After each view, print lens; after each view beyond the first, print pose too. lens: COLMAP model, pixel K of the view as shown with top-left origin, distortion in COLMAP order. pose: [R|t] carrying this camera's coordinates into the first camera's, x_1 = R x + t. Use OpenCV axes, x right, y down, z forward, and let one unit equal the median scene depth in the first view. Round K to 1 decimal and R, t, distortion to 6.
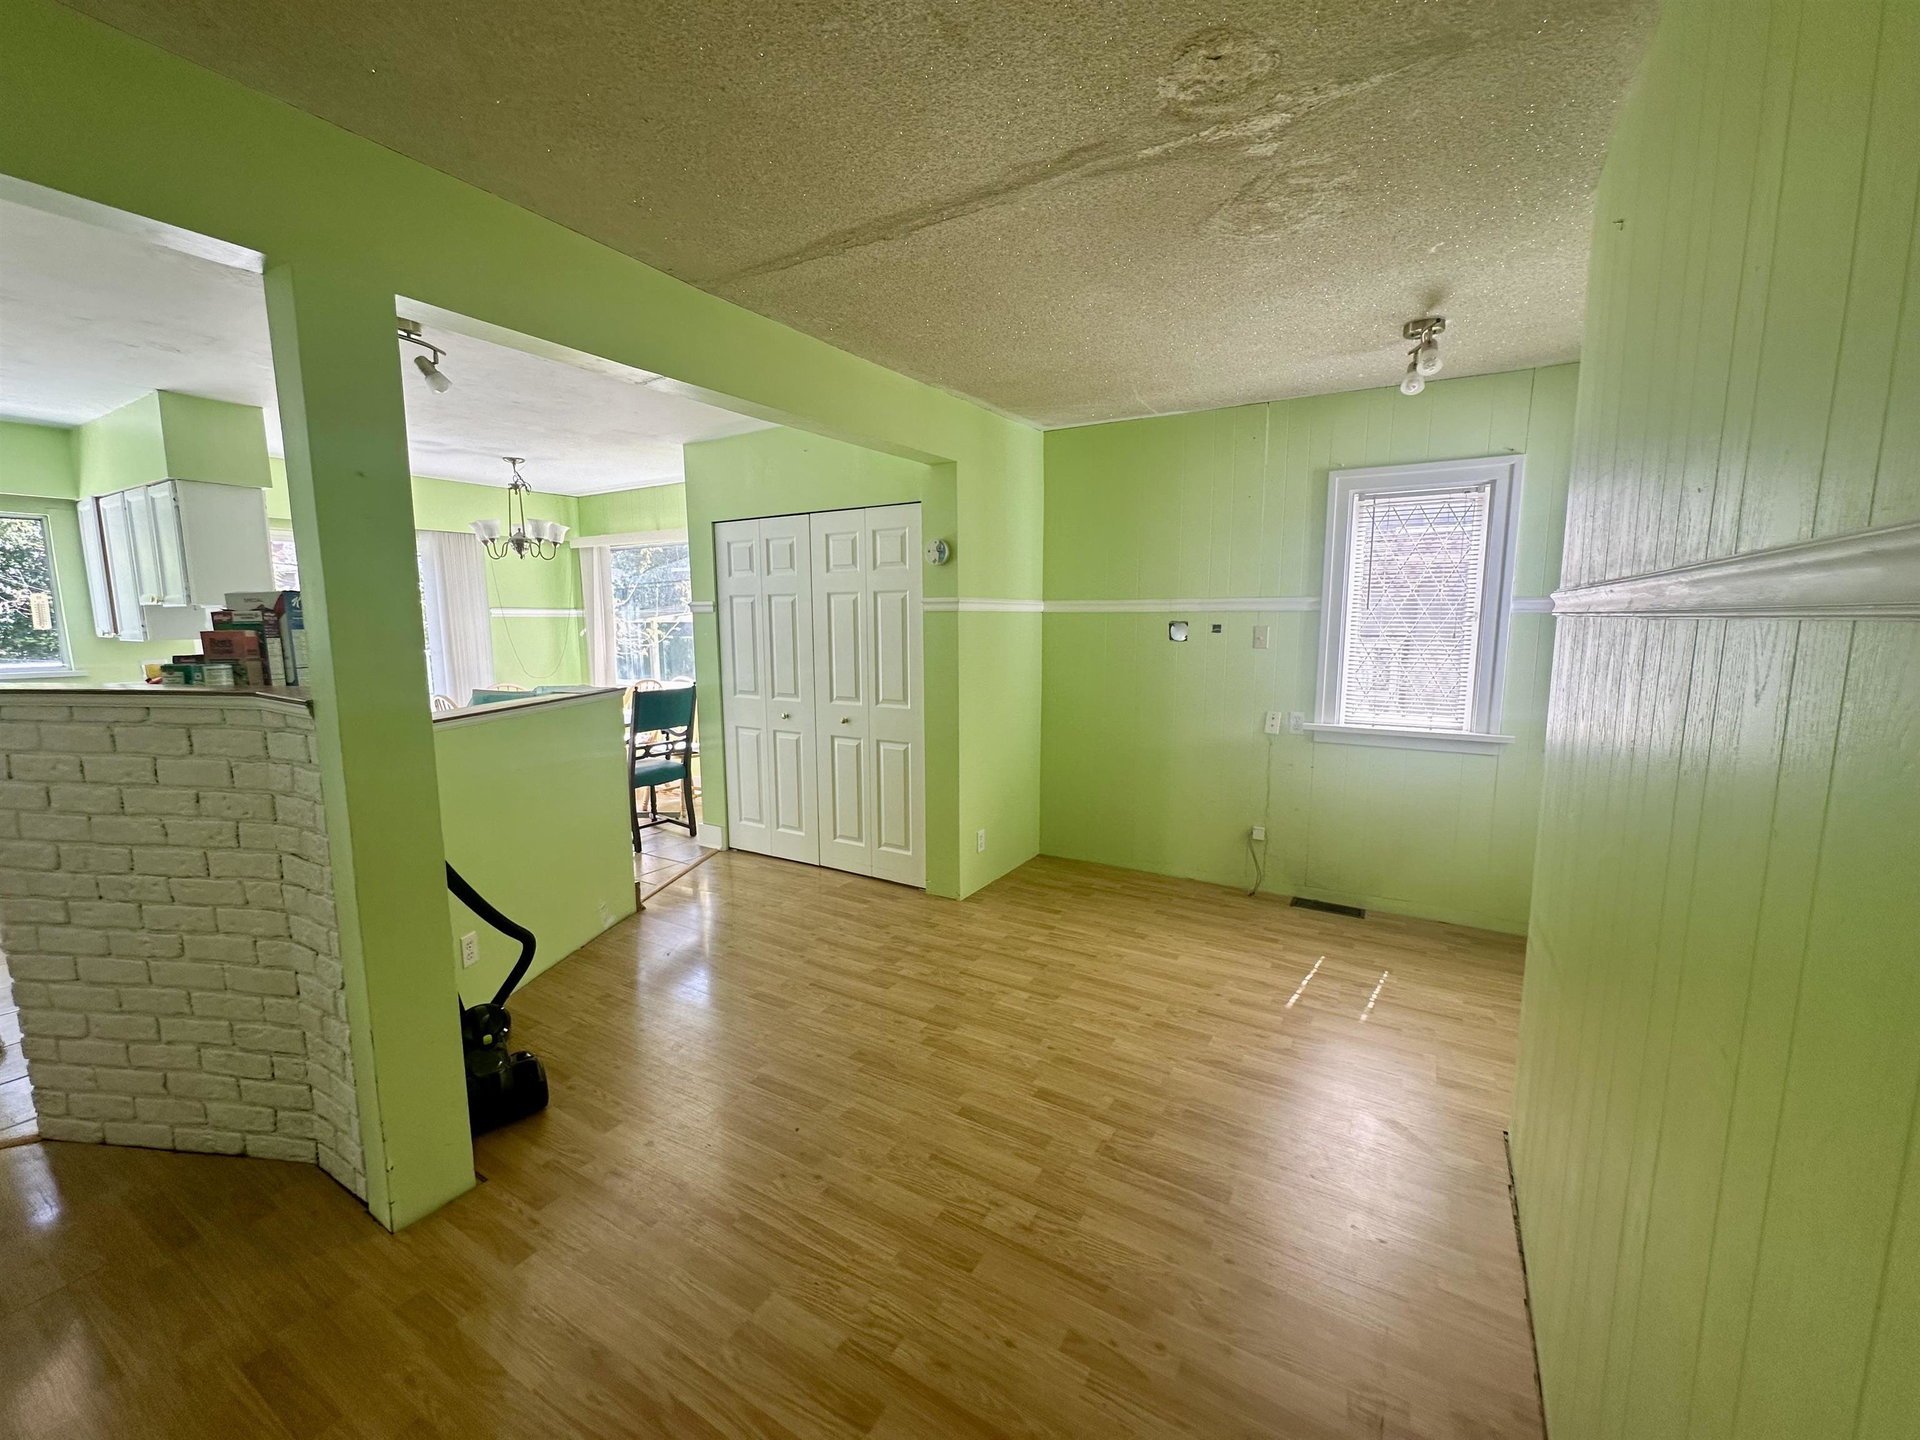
lens RADIAL K [[768.2, 0, 960.0], [0, 768.2, 720.0], [0, 0, 1]] dist [0.001315, -0.000712]
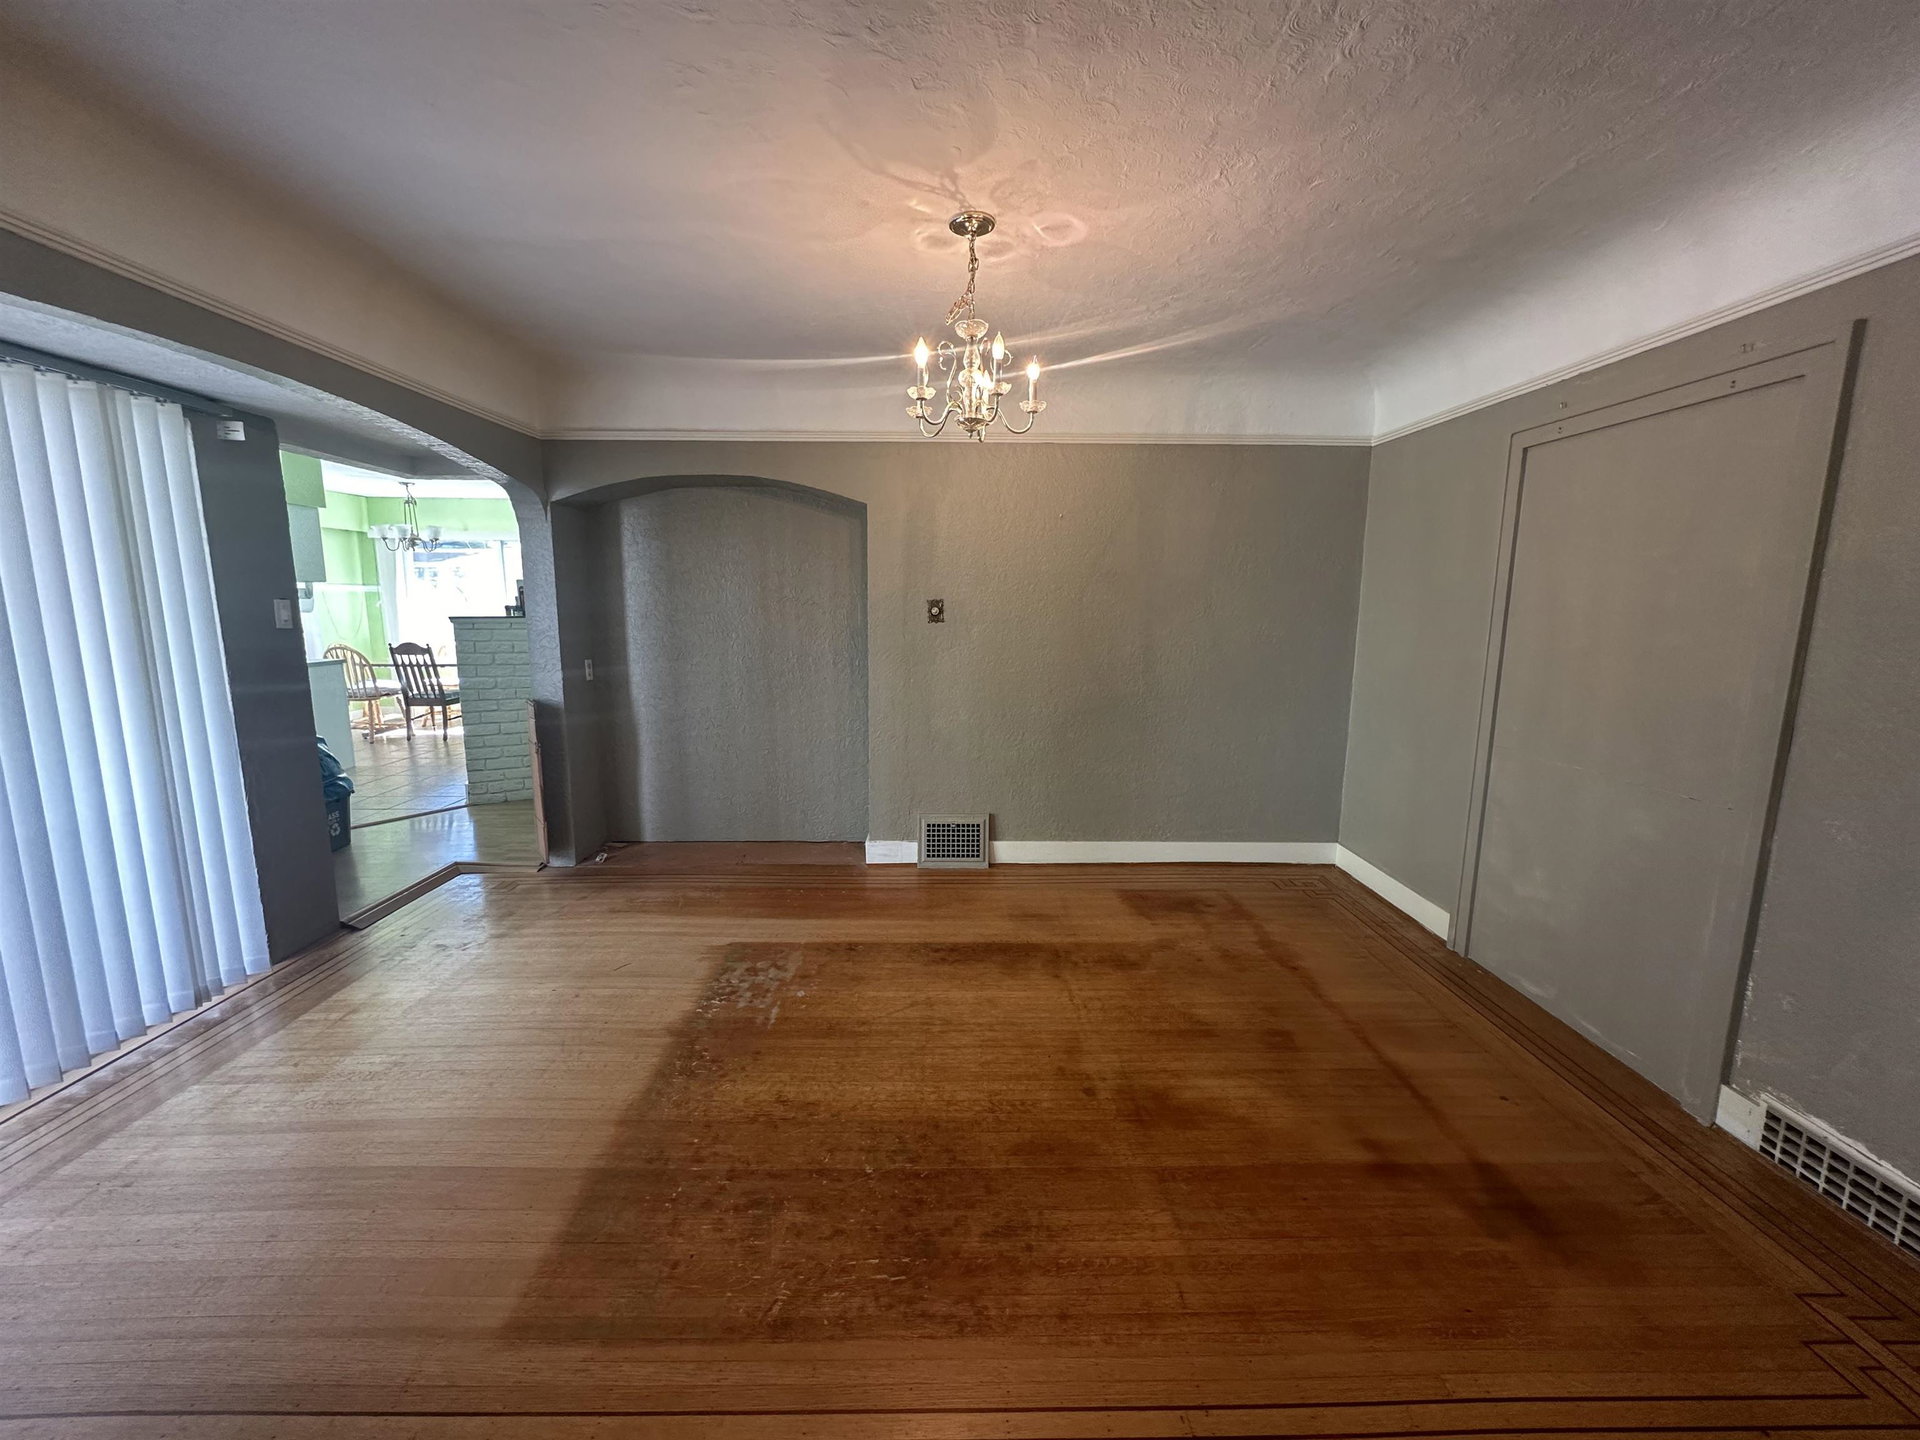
lens RADIAL K [[768.2, 0, 960.0], [0, 768.2, 720.0], [0, 0, 1]] dist [0.001315, -0.000712]
pose [[0.845424, -0.073302, 0.529042, -0.496700], [0.061572, 0.997309, 0.039789, 0.118612], [-0.530535, -0.001064, 0.847662, -0.803670]]
